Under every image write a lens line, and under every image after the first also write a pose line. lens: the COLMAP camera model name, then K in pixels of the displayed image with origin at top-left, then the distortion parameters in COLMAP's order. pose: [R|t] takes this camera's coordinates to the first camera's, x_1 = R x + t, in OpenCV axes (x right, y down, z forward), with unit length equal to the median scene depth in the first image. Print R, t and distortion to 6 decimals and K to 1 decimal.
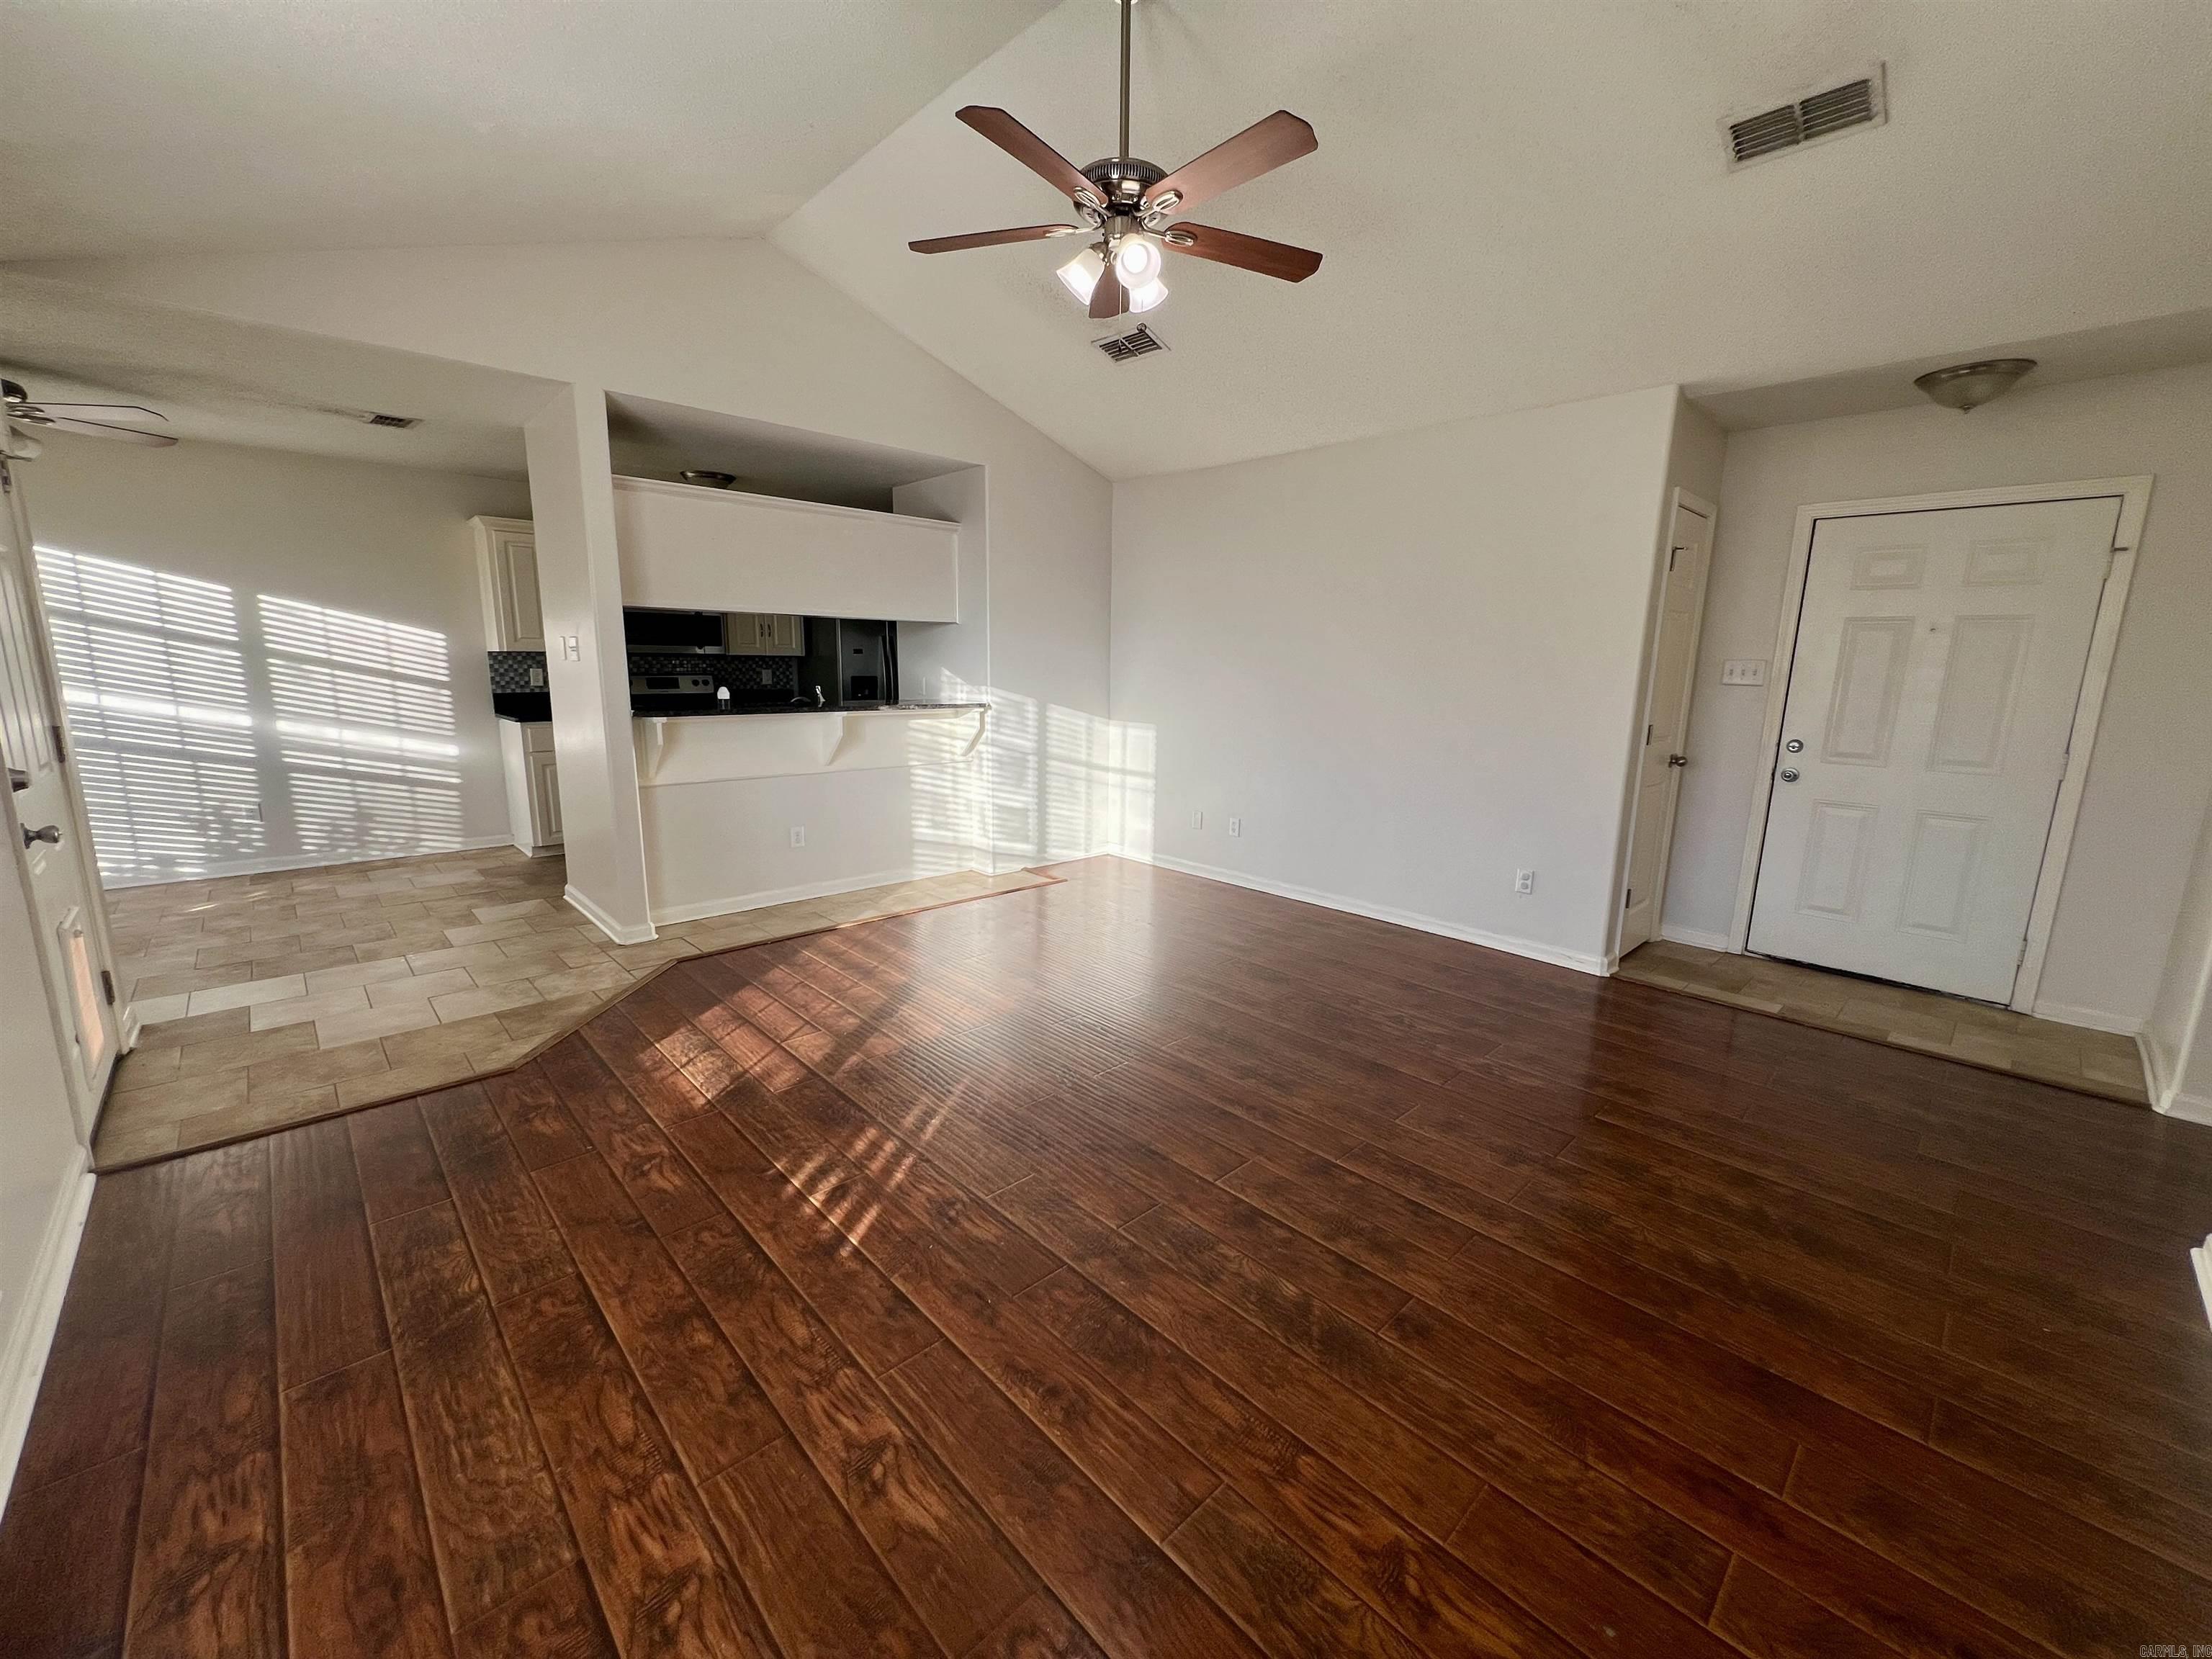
lens RADIAL K [[884.6, 0, 1106.6], [0, 884.6, 821.8], [0, 0, 1]] dist [-0.000506, -0.000321]
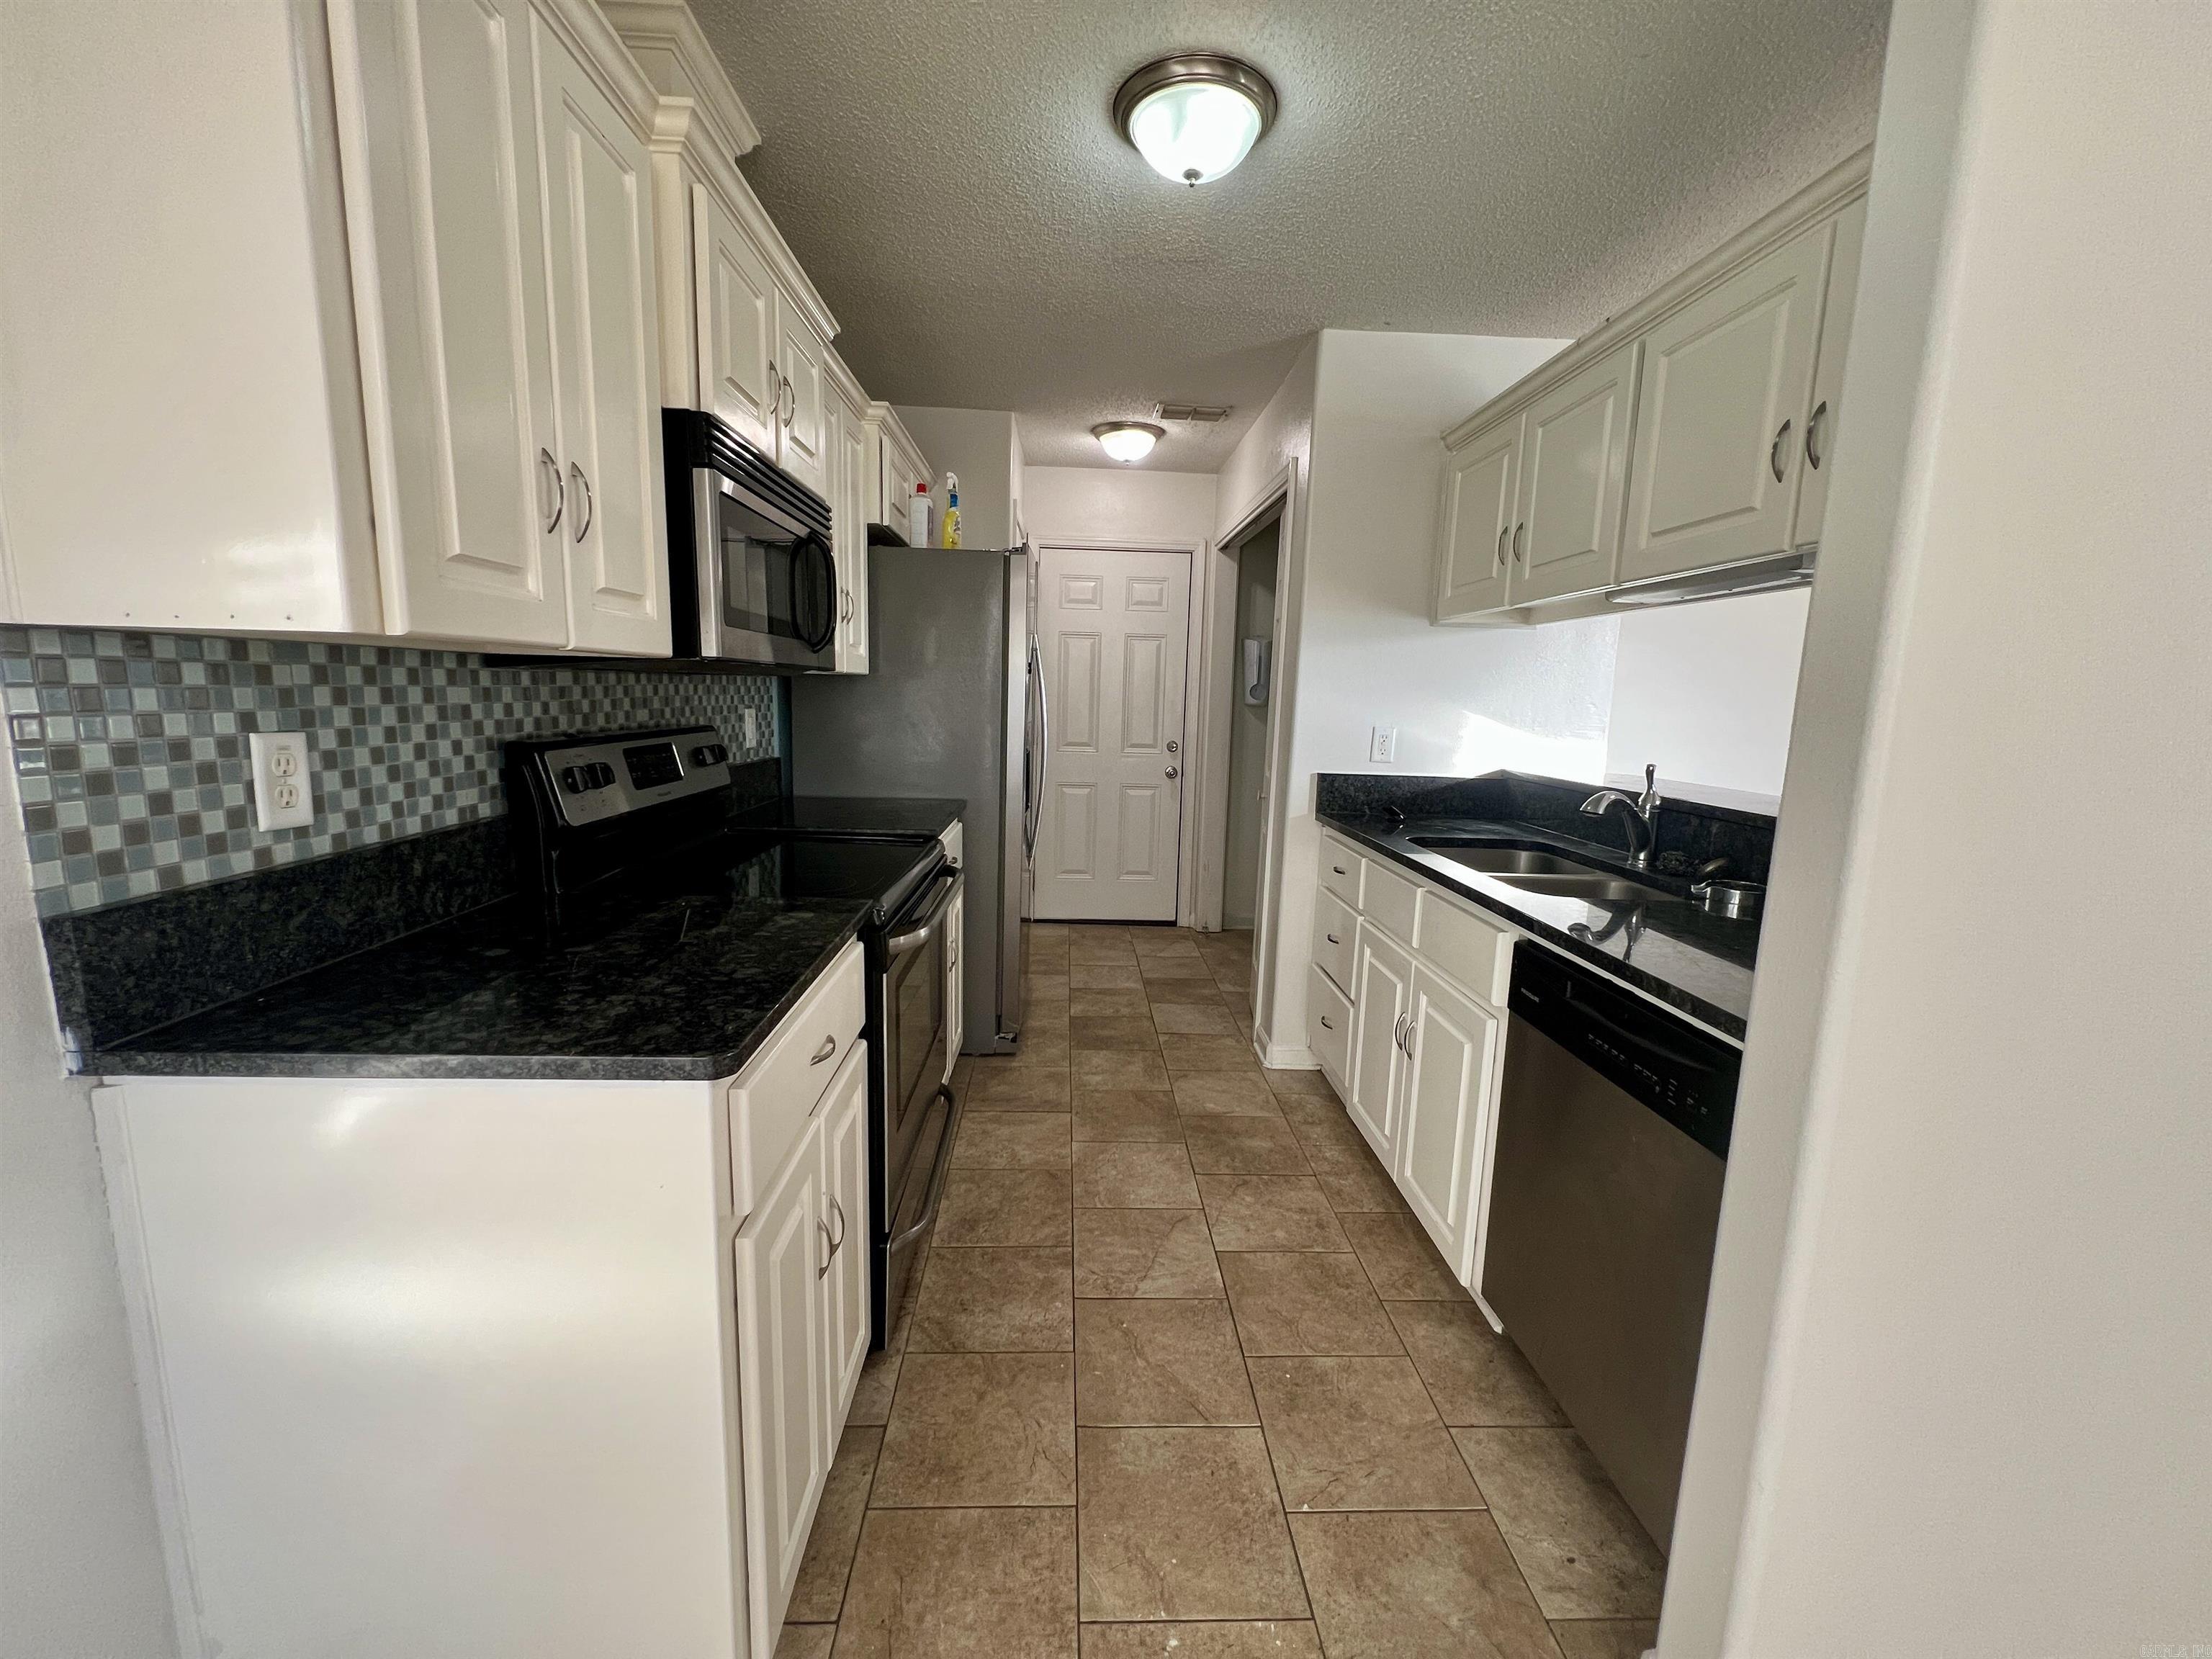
lens RADIAL K [[884.6, 0, 1101.0], [0, 884.6, 827.6], [0, 0, 1]] dist [-0.000506, -0.000321]
pose [[0.663491, -0.110133, 0.740034, -0.817535], [0.117636, 0.992160, 0.042187, -0.174038], [-0.738879, 0.059064, 0.671245, 0.927794]]
